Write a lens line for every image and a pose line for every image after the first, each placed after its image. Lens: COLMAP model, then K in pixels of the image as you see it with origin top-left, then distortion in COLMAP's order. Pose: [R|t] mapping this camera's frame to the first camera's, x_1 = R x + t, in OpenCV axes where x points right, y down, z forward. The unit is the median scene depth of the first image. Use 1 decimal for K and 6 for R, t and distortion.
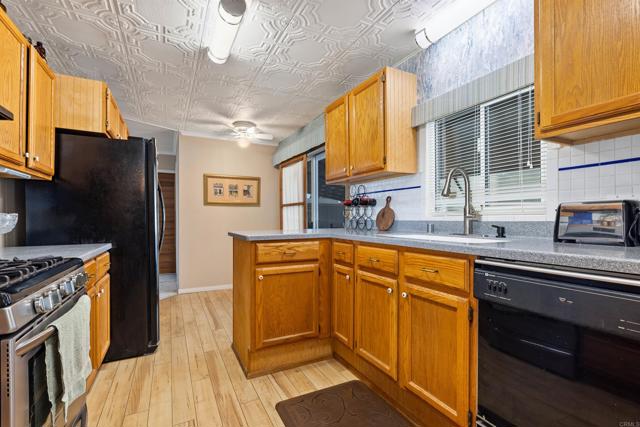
lens RADIAL K [[289.9, 0, 318.9], [0, 289.9, 216.3], [0, 0, 1]] dist [-0.000904, 0.001361]
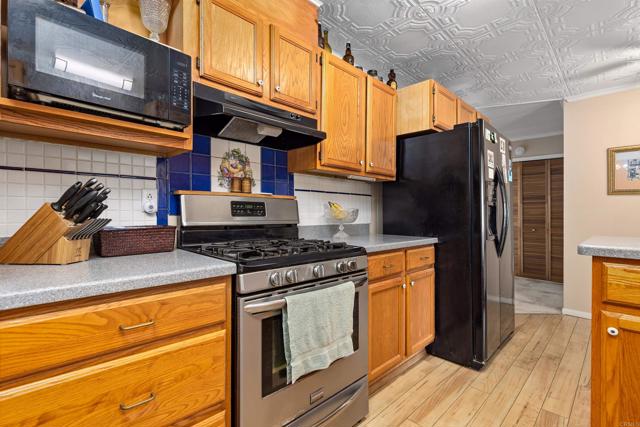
lens RADIAL K [[289.9, 0, 318.8], [0, 289.9, 211.7], [0, 0, 1]] dist [-0.000904, 0.001361]
pose [[0.283191, 0.000618, -0.959063, 0.125638], [-0.001866, 0.999998, 0.000093, 0.004474], [0.959062, 0.001764, 0.283192, 0.337795]]
